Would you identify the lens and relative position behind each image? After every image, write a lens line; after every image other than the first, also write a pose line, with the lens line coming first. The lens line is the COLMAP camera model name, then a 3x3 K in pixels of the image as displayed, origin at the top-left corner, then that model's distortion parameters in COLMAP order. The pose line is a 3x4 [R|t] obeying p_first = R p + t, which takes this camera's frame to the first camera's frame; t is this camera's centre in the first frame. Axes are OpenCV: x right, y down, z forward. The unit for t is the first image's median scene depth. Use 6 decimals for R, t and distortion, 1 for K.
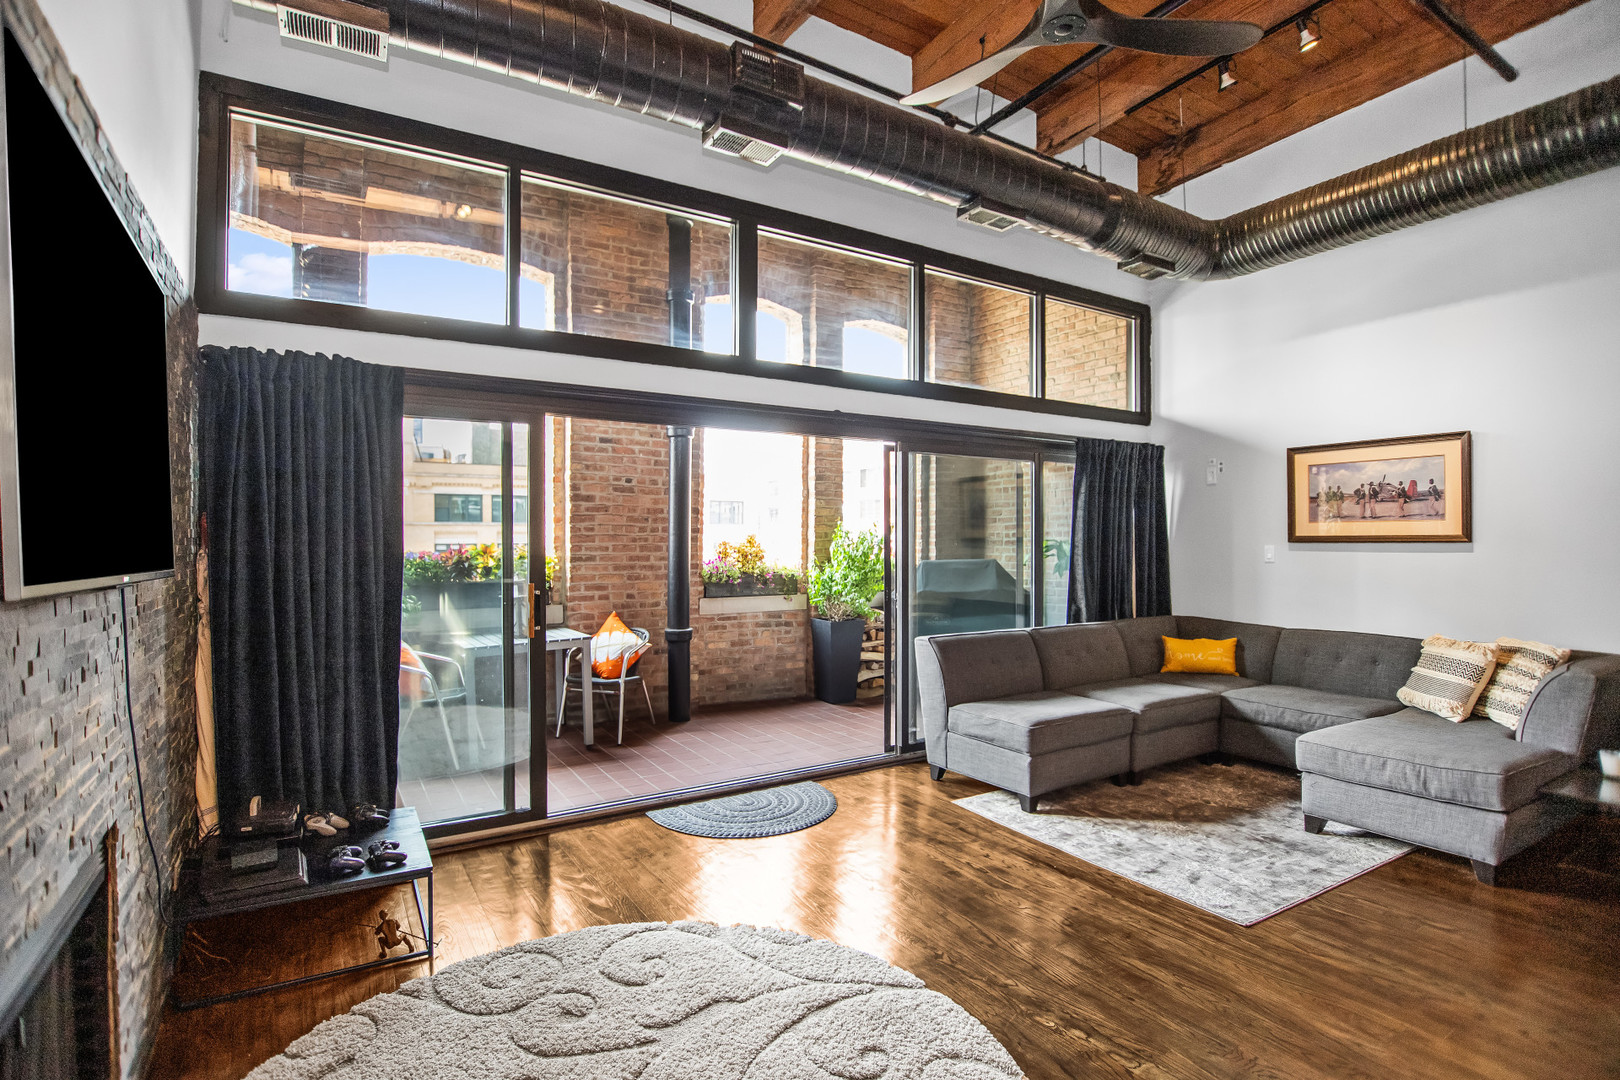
lens RADIAL K [[796.5, 0, 819.2], [0, 796.5, 535.9], [0, 0, 1]] dist [-0.001062, -0.000765]
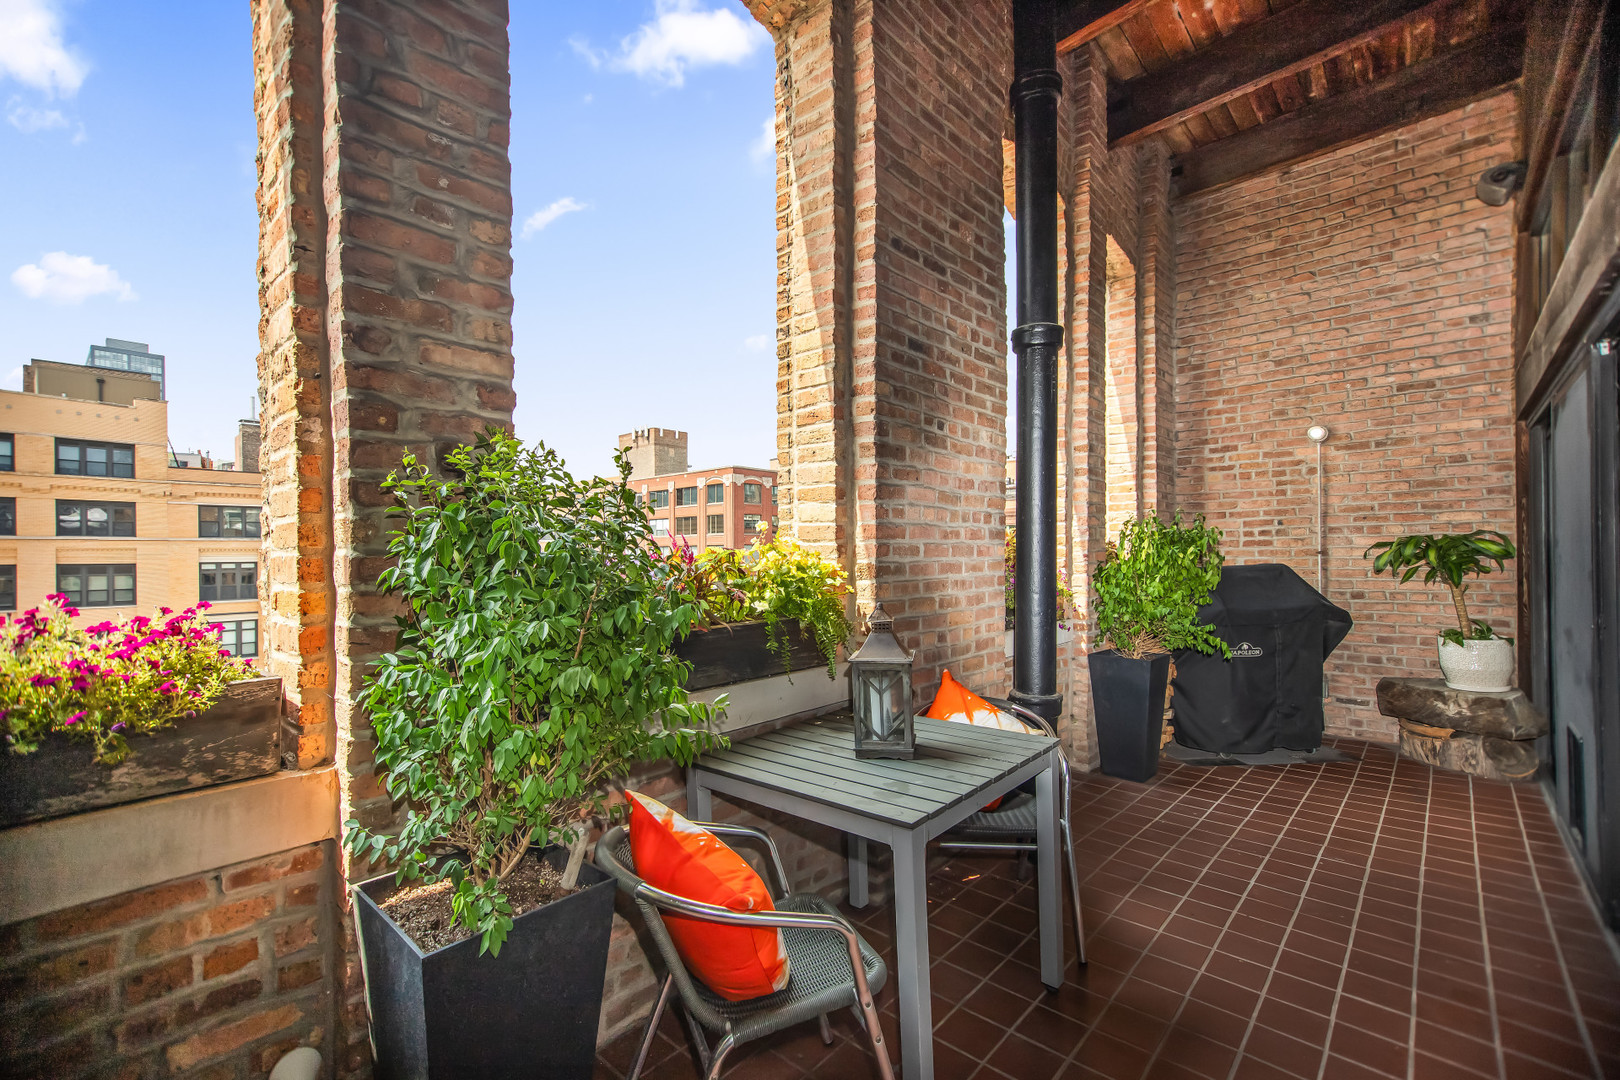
lens RADIAL K [[719.1, 0, 821.7], [0, 719.1, 546.0], [0, 0, 1]] dist [0.010438, 0.000385]
pose [[0.961832, -0.005830, 0.273580, -0.445365], [0.007803, 0.999951, -0.006124, 0.015181], [-0.273530, 0.008025, 0.961830, 0.542037]]
